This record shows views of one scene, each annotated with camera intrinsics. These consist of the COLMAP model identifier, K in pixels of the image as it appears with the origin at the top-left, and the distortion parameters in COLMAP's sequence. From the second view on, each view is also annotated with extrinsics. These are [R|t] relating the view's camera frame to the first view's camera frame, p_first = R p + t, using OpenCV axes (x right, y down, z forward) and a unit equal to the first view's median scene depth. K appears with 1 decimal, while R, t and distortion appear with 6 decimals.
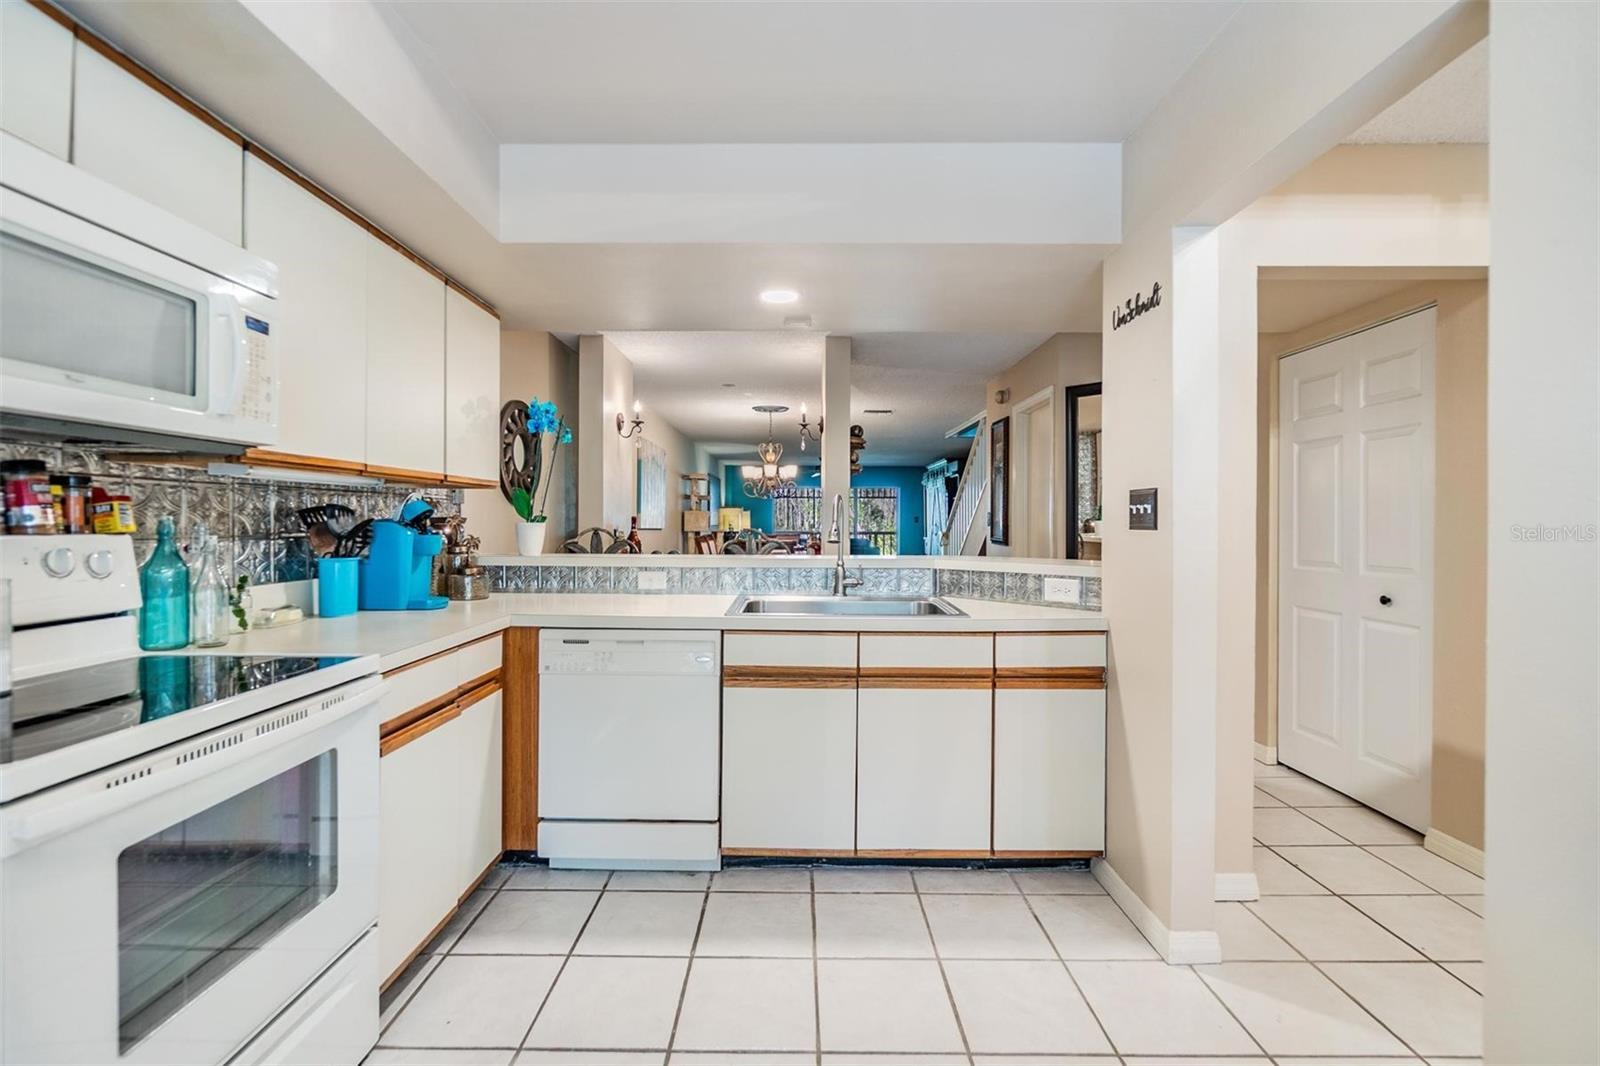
lens RADIAL K [[692.3, 0, 797.3], [0, 692.3, 527.2], [0, 0, 1]] dist [-0.003559, -0.000412]
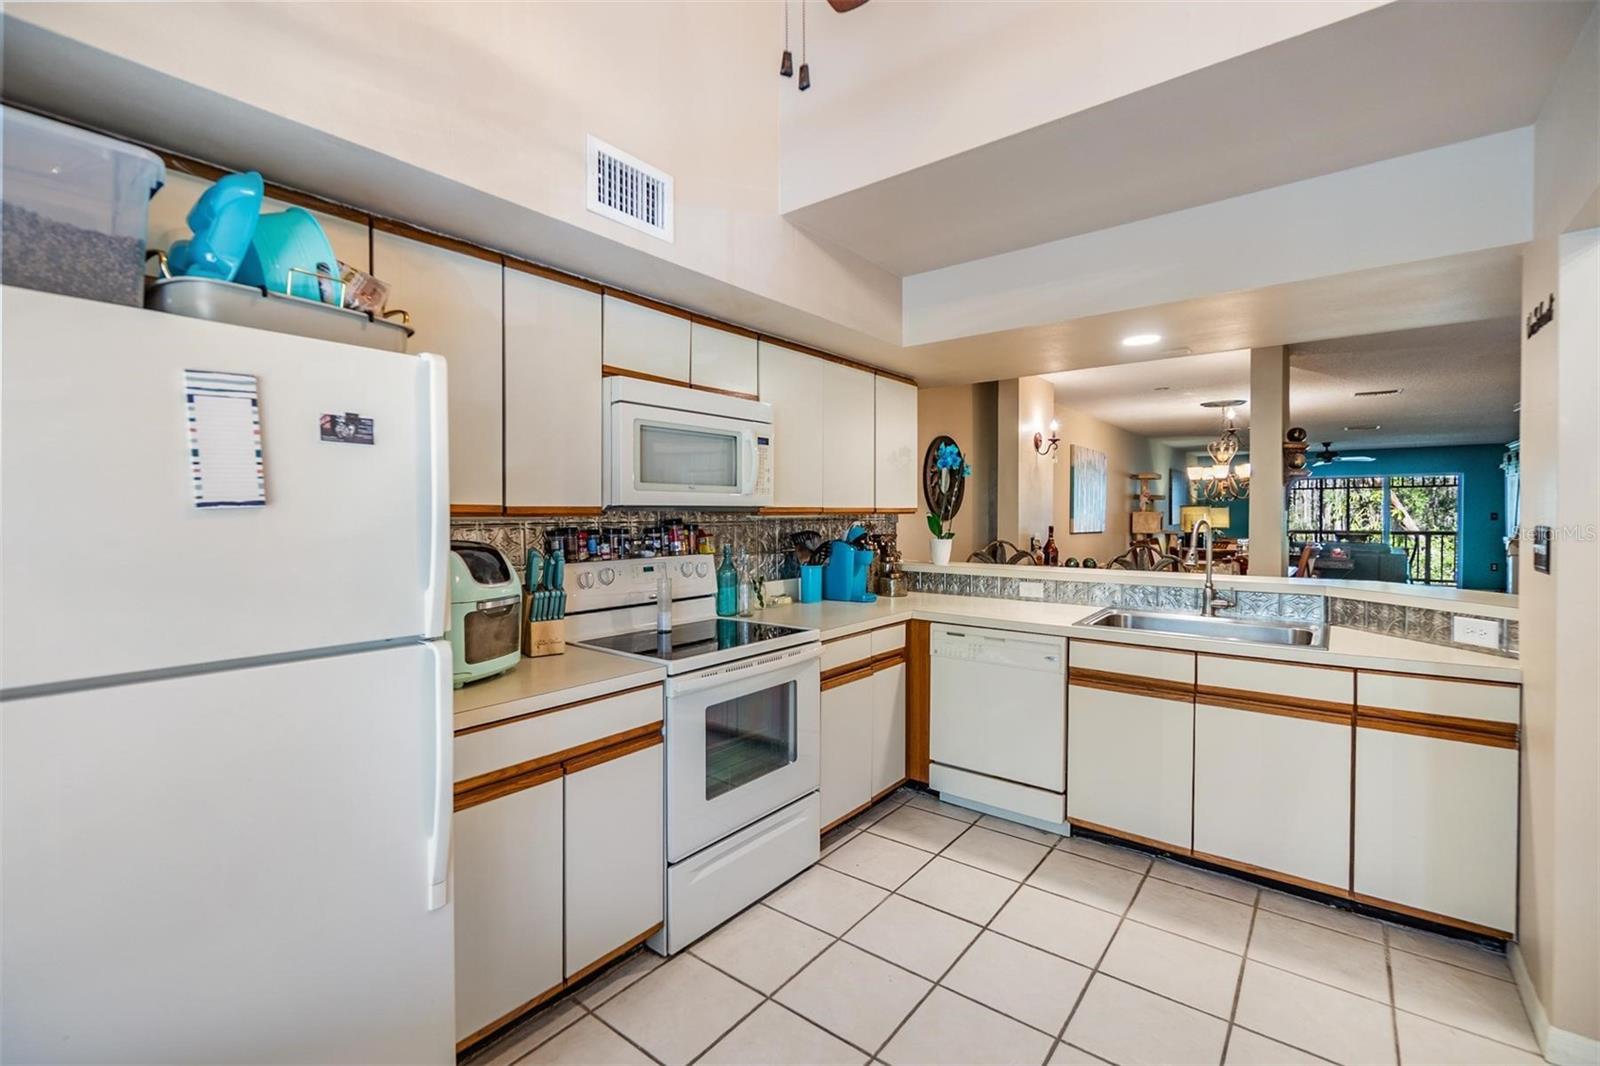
lens RADIAL K [[698.0, 0, 799.6], [0, 698.0, 524.8], [0, 0, 1]] dist [-0.000156, -0.000517]
pose [[0.791072, 0.005483, -0.611699, 0.265012], [0.000216, 0.999957, 0.009243, -0.058673], [0.611723, -0.007444, 0.791037, -0.249560]]
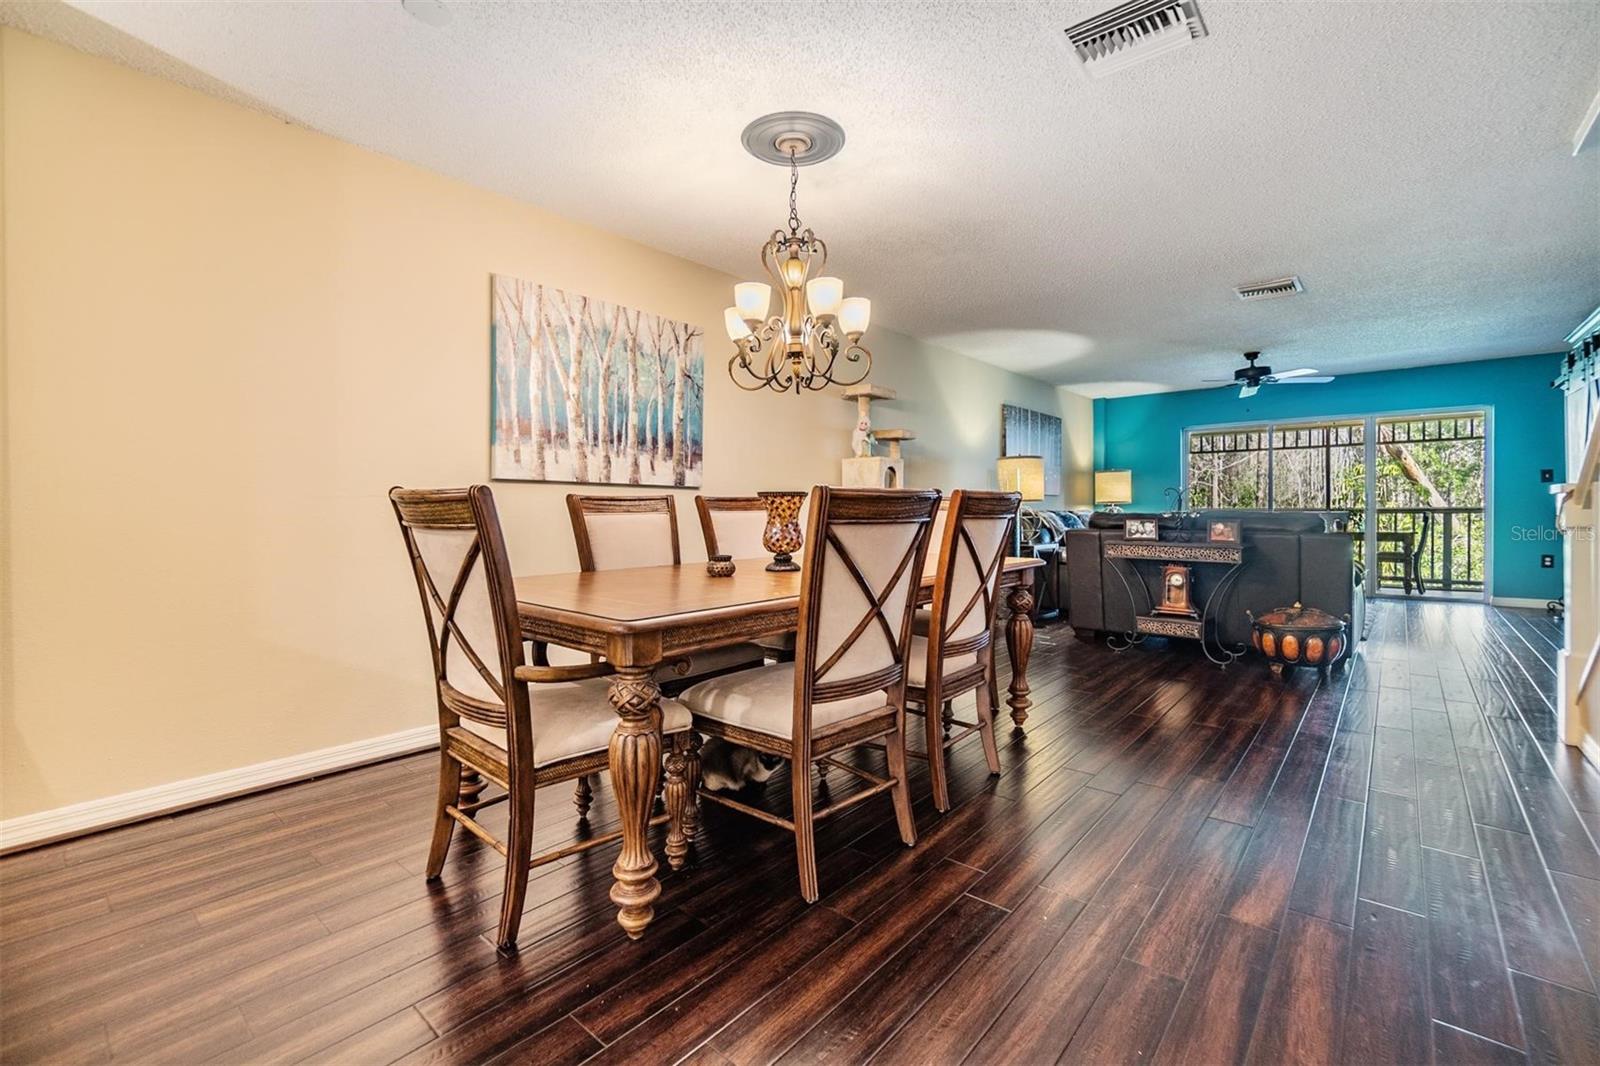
lens RADIAL K [[698.0, 0, 799.6], [0, 698.0, 524.8], [0, 0, 1]] dist [-0.000156, -0.000517]
pose [[0.761173, 0.003731, -0.648538, 0.628731], [0.005713, 0.999906, 0.012457, 0.077226], [0.648524, -0.013187, 0.761080, 2.278948]]
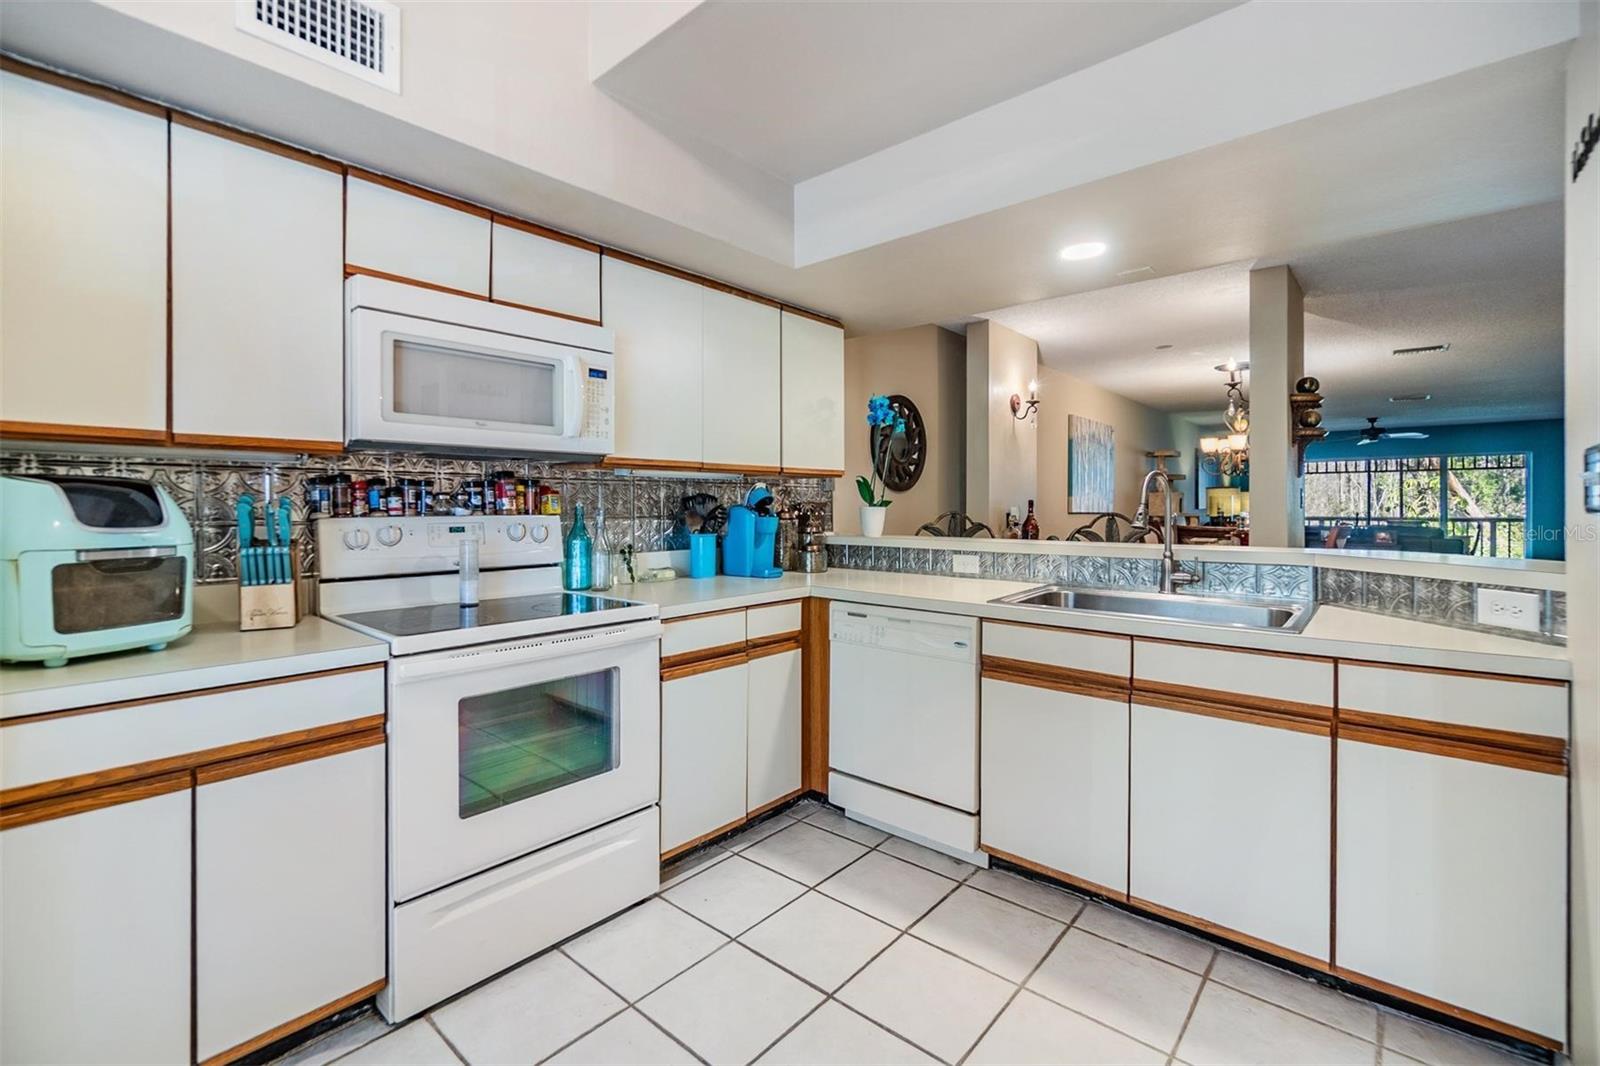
lens RADIAL K [[703.3, 0, 796.8], [0, 703.3, 510.2], [0, 0, 1]] dist [-0.002644, 0.000307]
pose [[0.756553, -0.001317, -0.653932, 0.337216], [-0.000039, 0.999998, -0.002060, 0.001550], [0.653933, 0.001584, 0.756551, 0.092546]]
